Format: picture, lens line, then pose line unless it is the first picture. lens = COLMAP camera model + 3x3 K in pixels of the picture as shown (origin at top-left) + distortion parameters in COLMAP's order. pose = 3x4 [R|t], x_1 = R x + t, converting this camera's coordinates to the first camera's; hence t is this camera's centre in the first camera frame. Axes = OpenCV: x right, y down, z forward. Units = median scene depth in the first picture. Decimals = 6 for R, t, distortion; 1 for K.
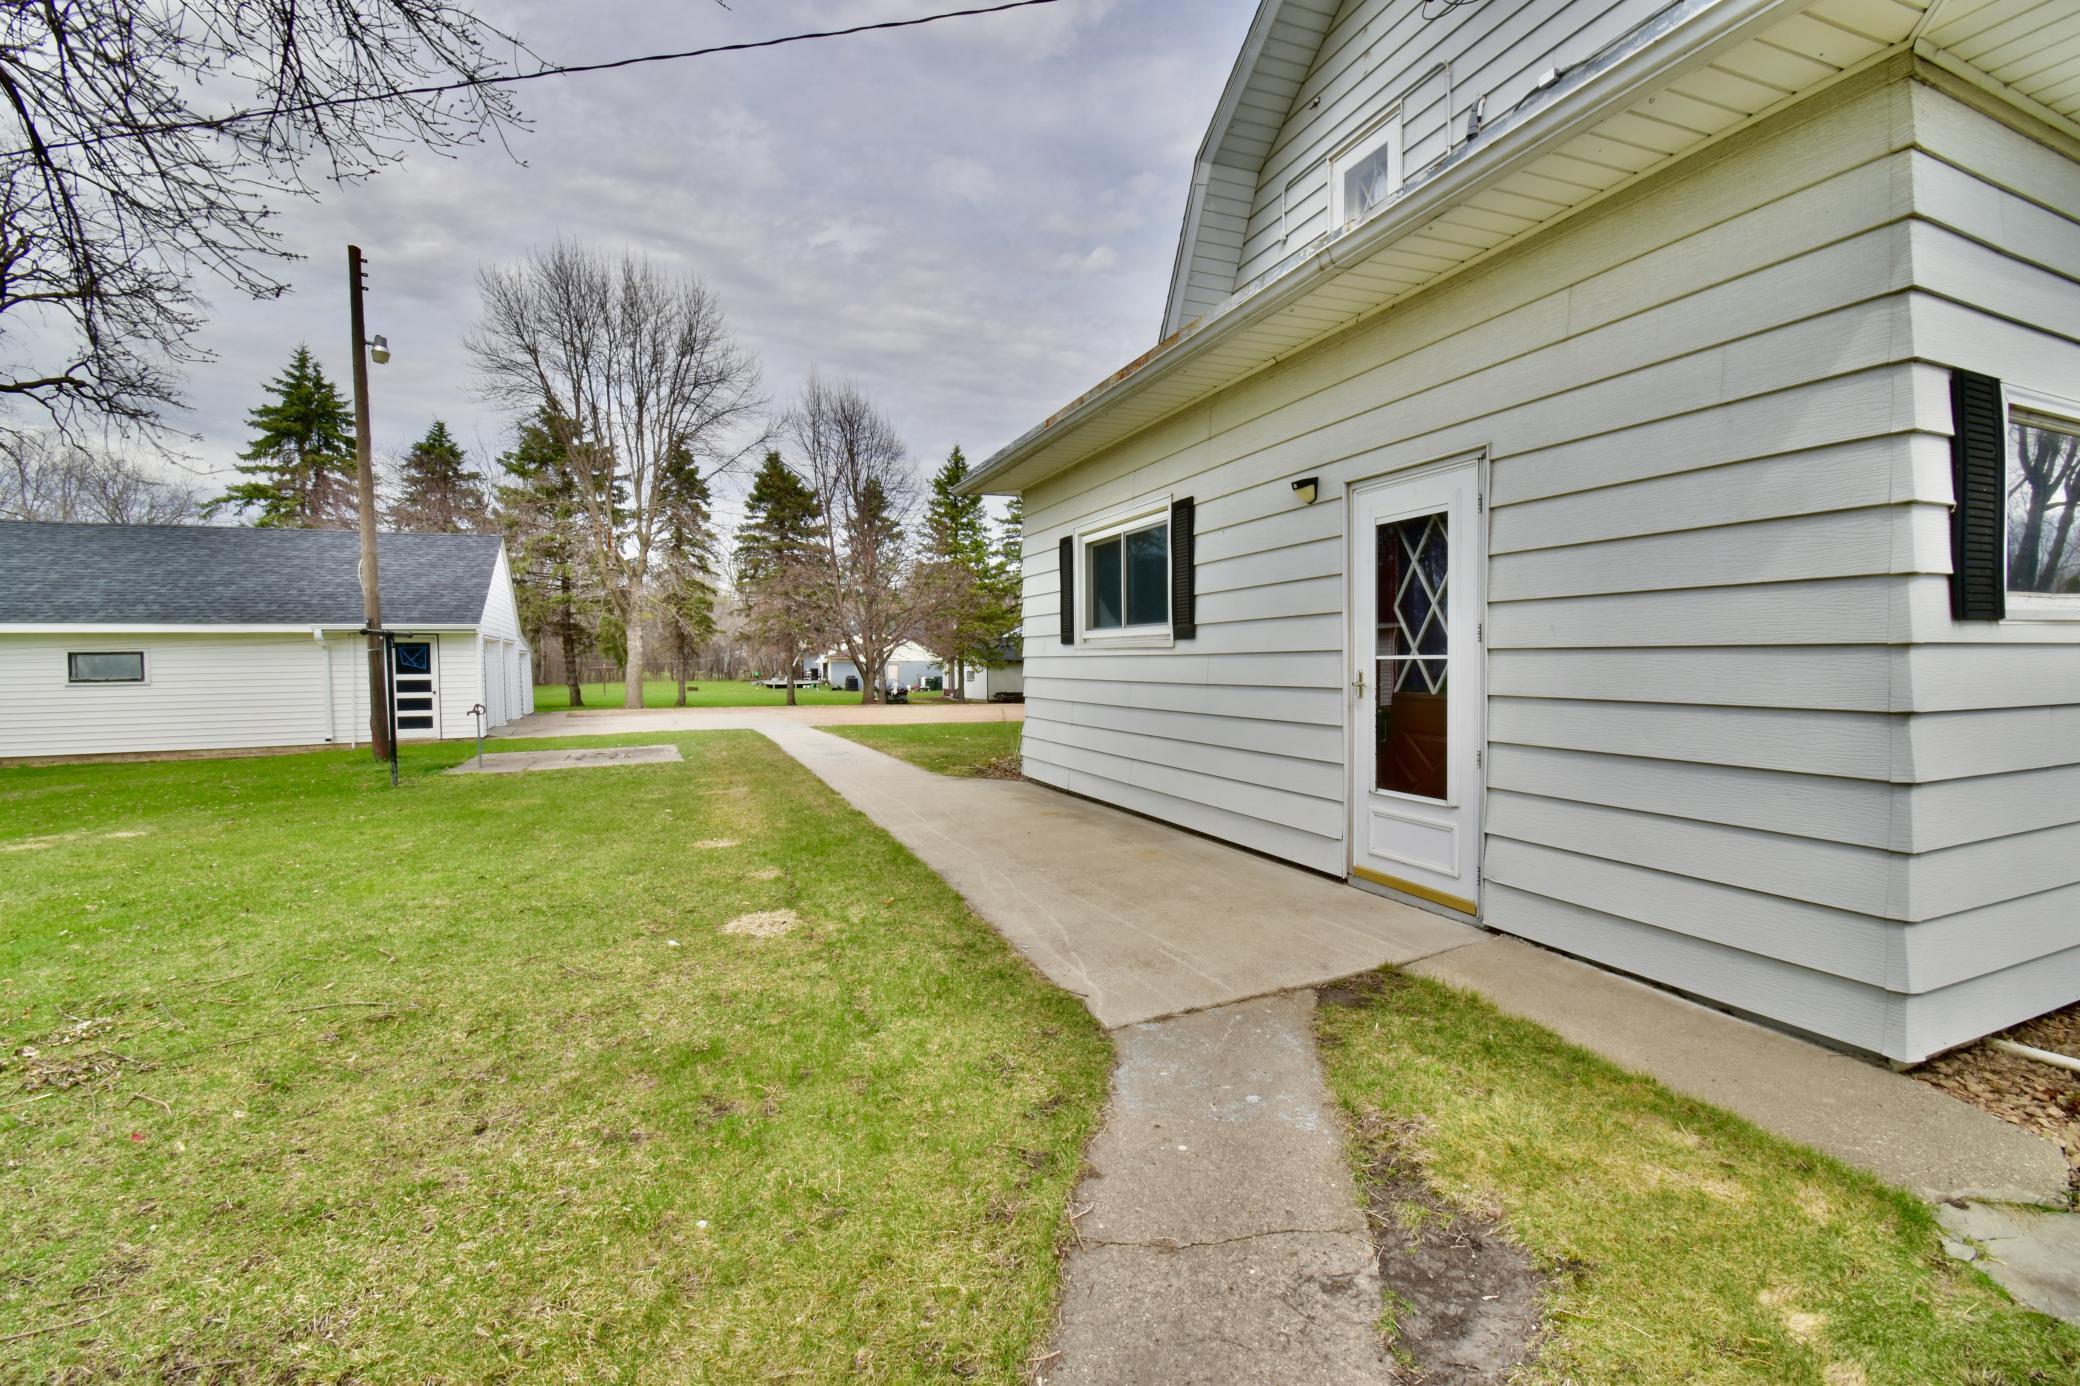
lens RADIAL K [[907.8, 0, 1048.9], [0, 907.8, 690.6], [0, 0, 1]] dist [0.020699, -0.025439]
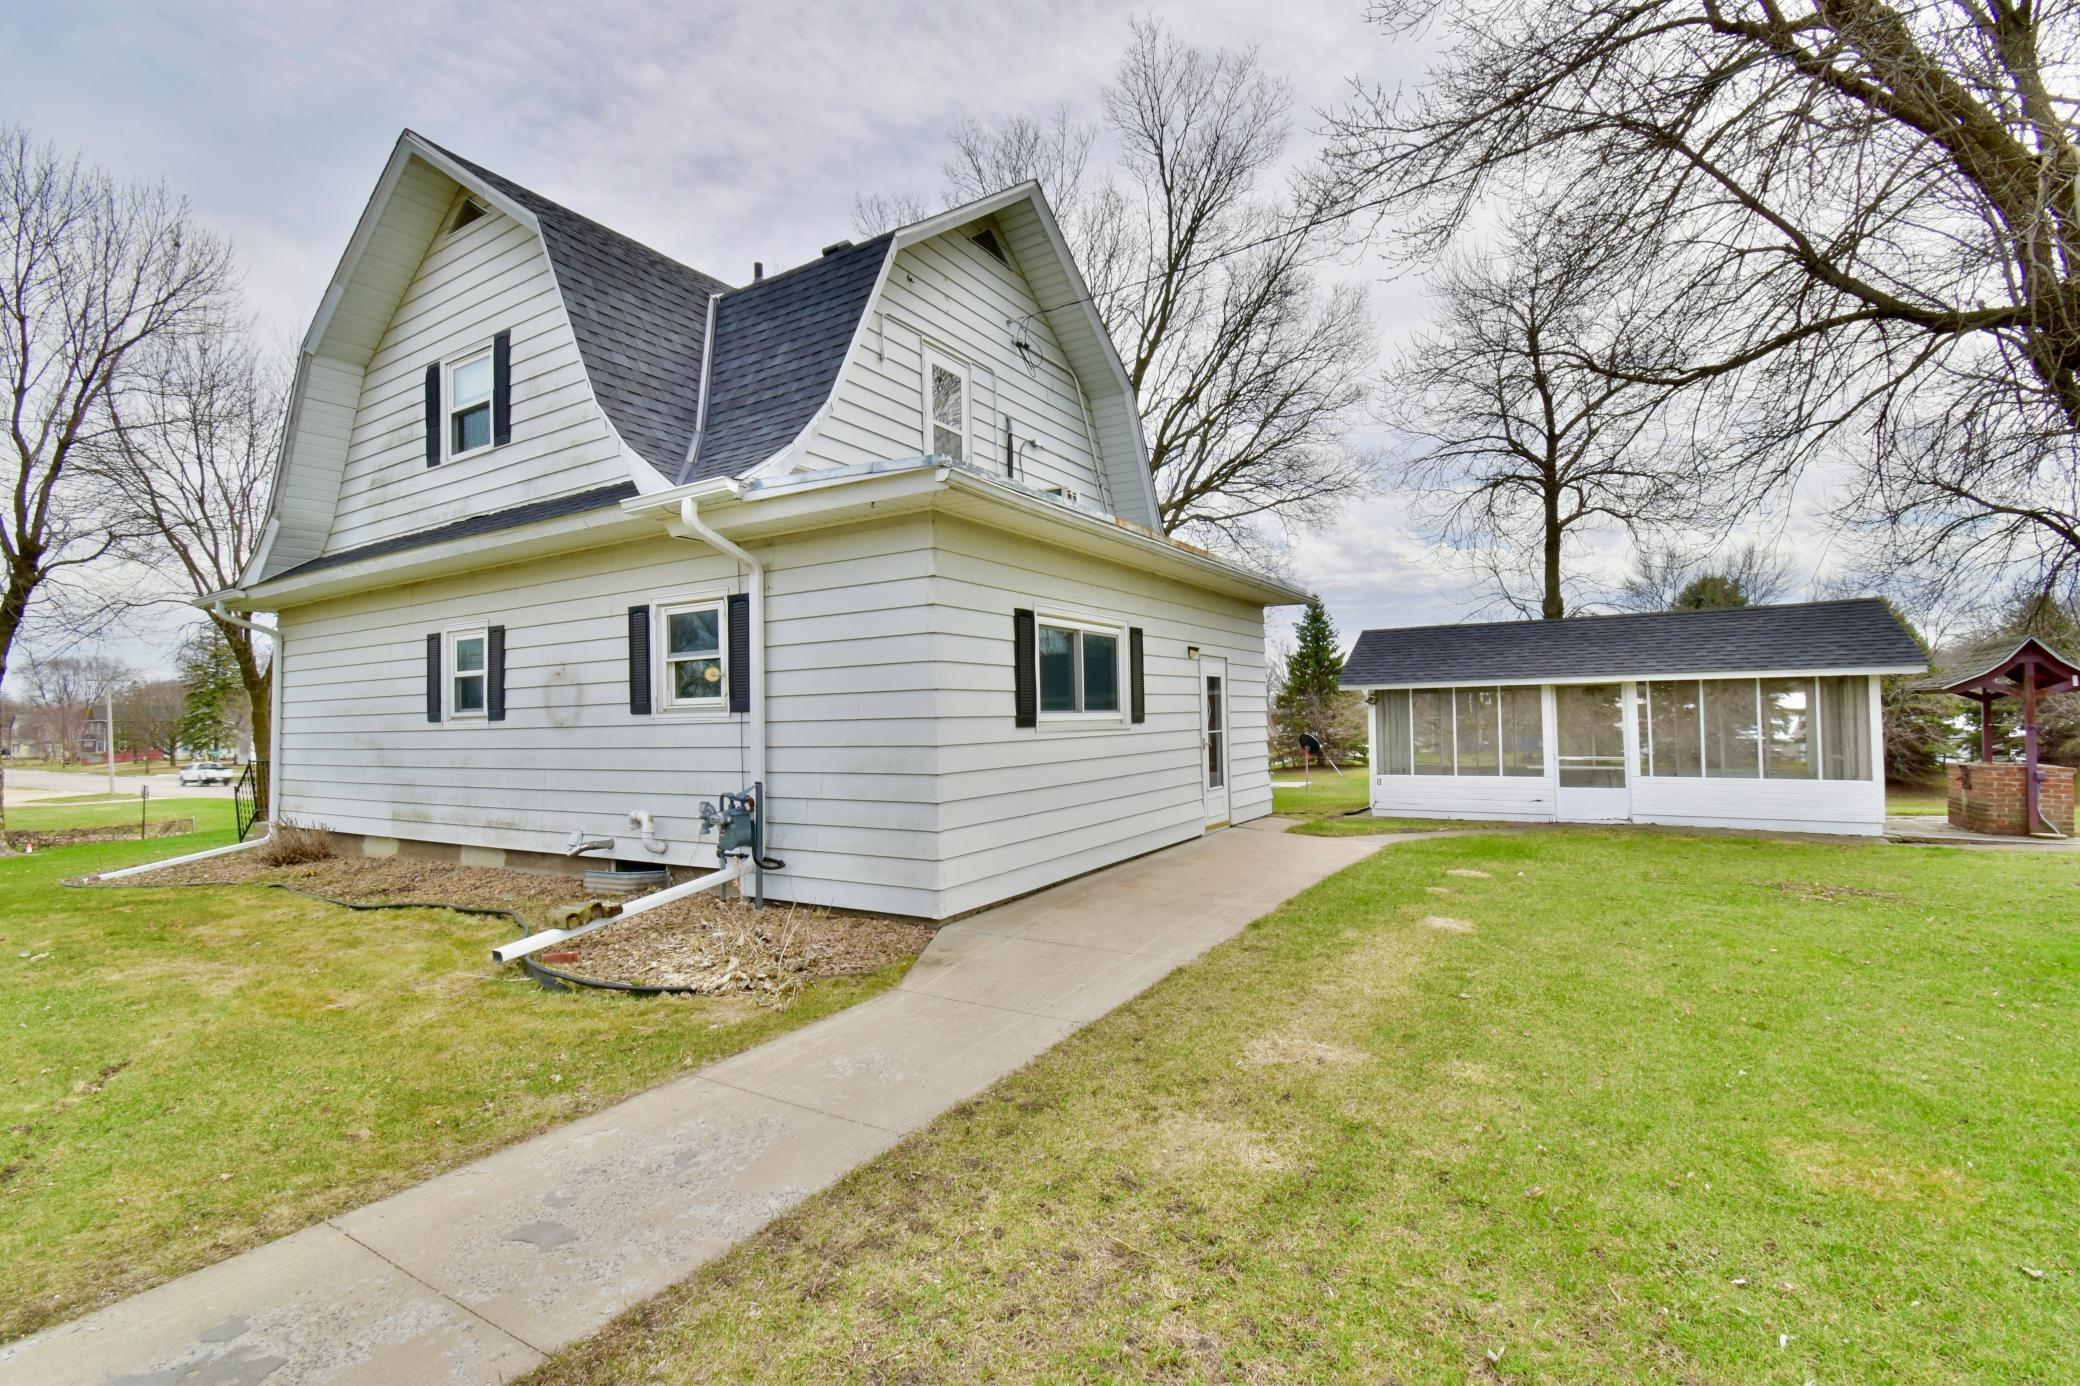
lens RADIAL K [[907.8, 0, 1048.9], [0, 907.8, 690.6], [0, 0, 1]] dist [0.020699, -0.025439]
pose [[-0.600334, 0.041968, 0.798648, -0.972227], [0.056624, 0.998346, -0.009898, -0.105585], [-0.797743, 0.039281, -0.601717, 2.069921]]
